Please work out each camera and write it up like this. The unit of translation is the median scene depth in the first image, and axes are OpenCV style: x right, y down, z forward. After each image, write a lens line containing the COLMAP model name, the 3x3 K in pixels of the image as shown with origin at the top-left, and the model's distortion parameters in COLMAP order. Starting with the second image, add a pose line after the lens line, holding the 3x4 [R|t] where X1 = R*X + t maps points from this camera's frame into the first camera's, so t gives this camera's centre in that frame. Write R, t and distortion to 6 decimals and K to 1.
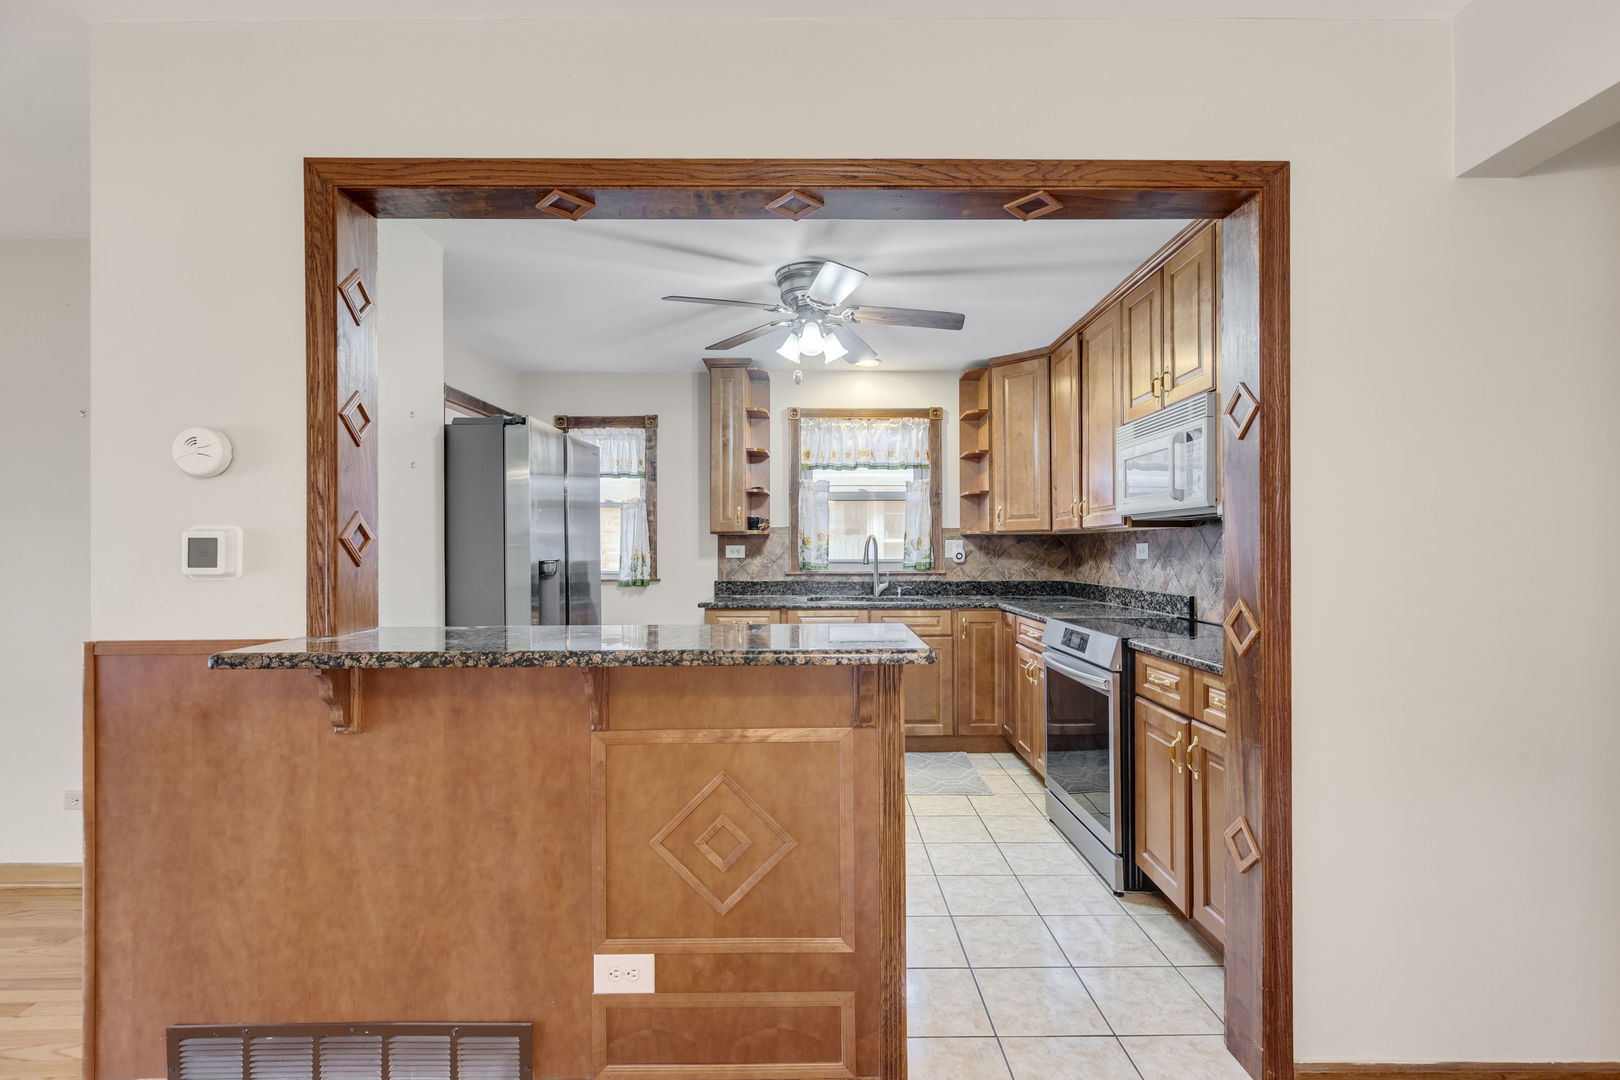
lens RADIAL K [[705.3, 0, 813.3], [0, 705.3, 550.8], [0, 0, 1]] dist [0.001211, 0.000115]
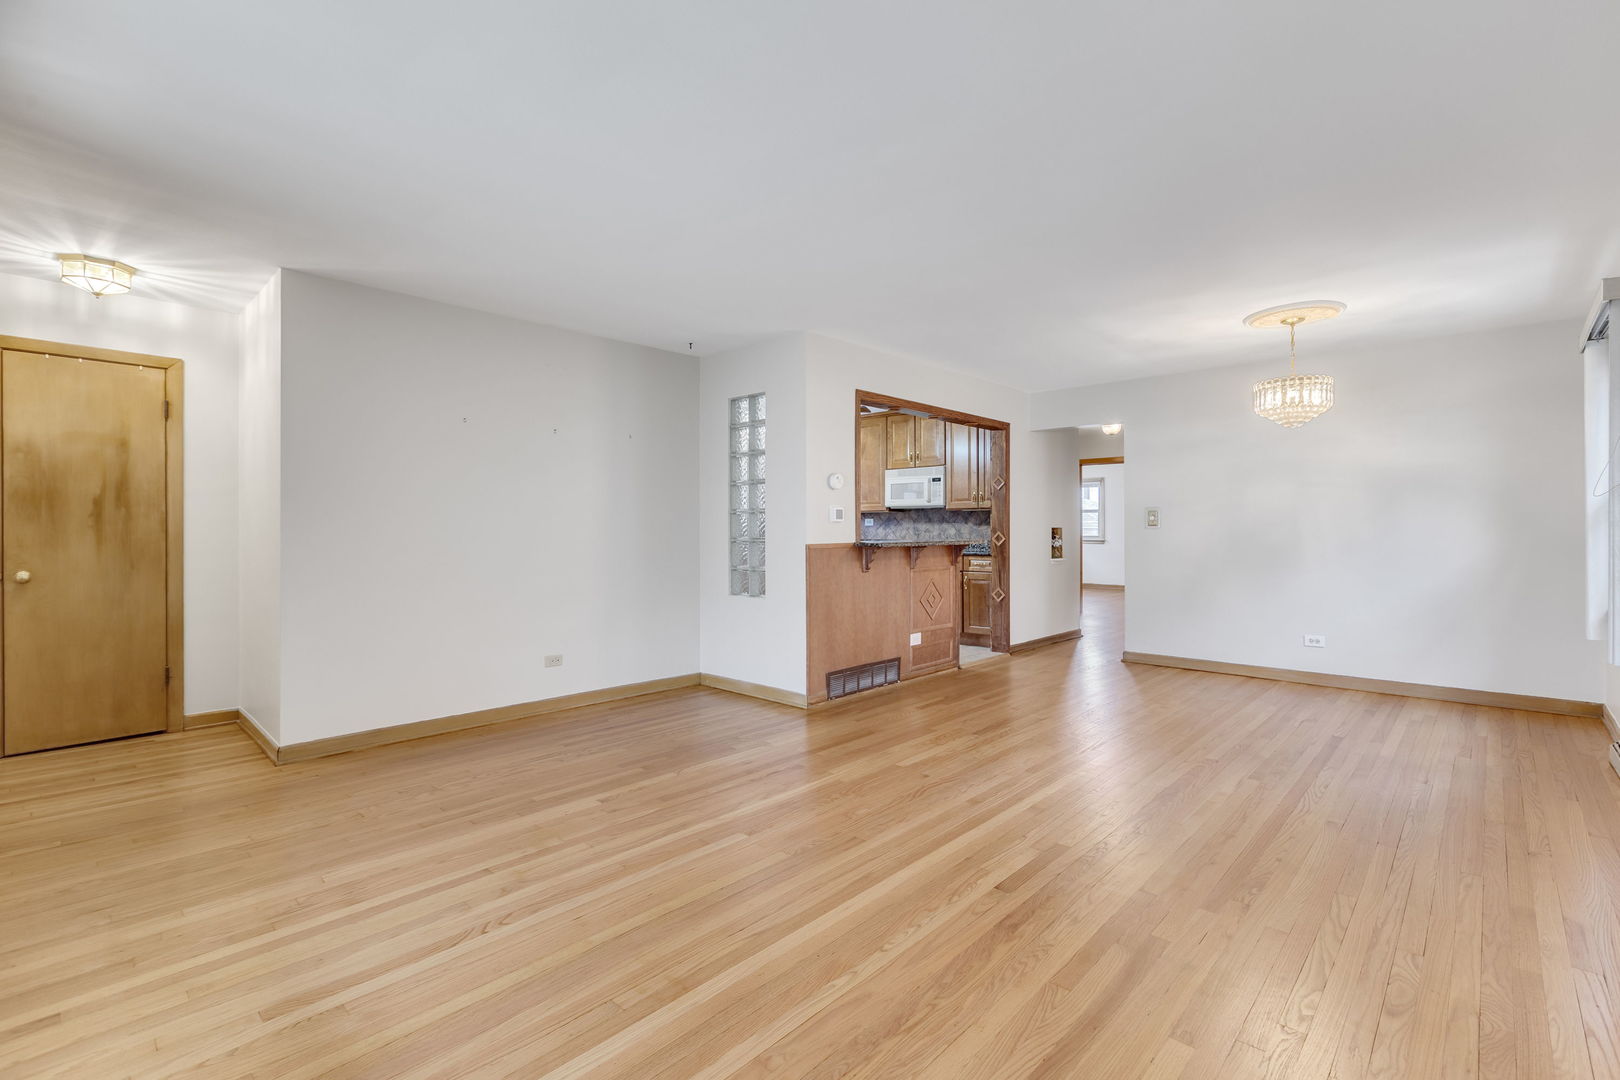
lens RADIAL K [[705.3, 0, 813.3], [0, 705.3, 550.8], [0, 0, 1]] dist [0.001211, 0.000115]
pose [[0.690305, -0.018435, 0.723284, -3.089038], [-0.001613, 0.999634, 0.027017, 0.074255], [-0.723517, -0.019816, 0.690022, -1.010539]]
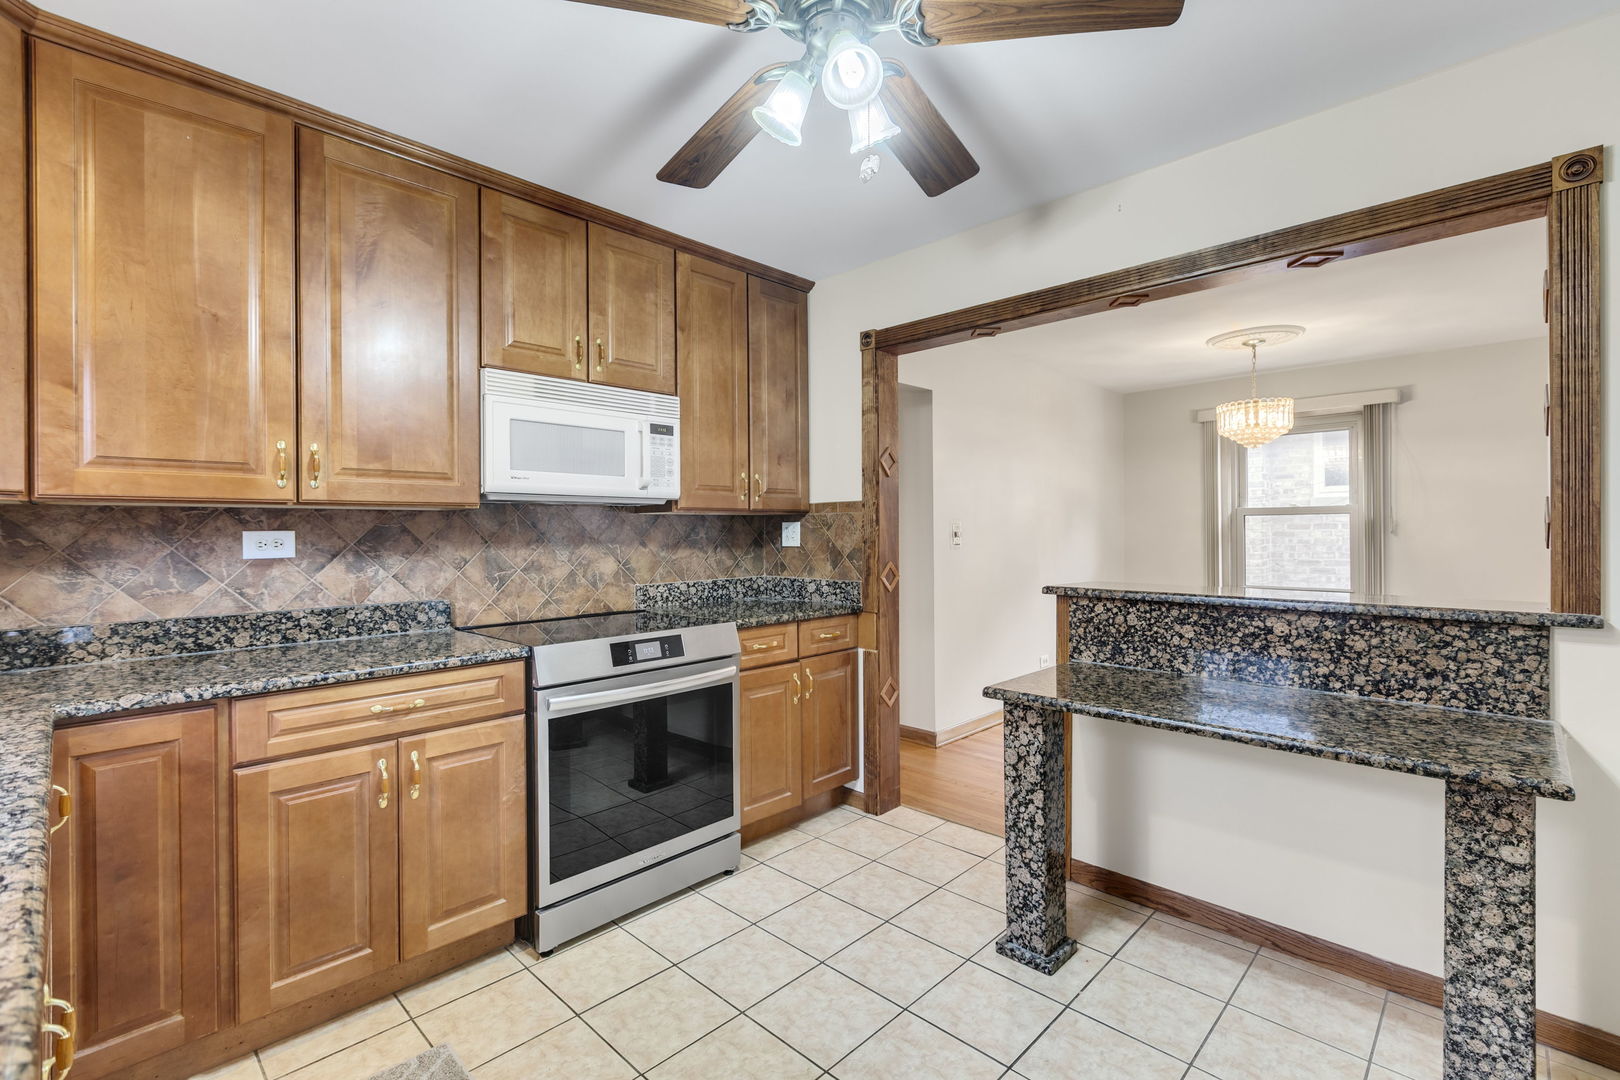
lens RADIAL K [[724.7, 0, 810.0], [0, 724.7, 540.0], [0, 0, 1]] dist [-0.000503, -0.000030]
pose [[-0.719746, 0.003101, 0.694231, -0.626792], [0.009915, 0.999934, 0.005813, -0.005566], [-0.694167, 0.011067, -0.719729, 2.700718]]
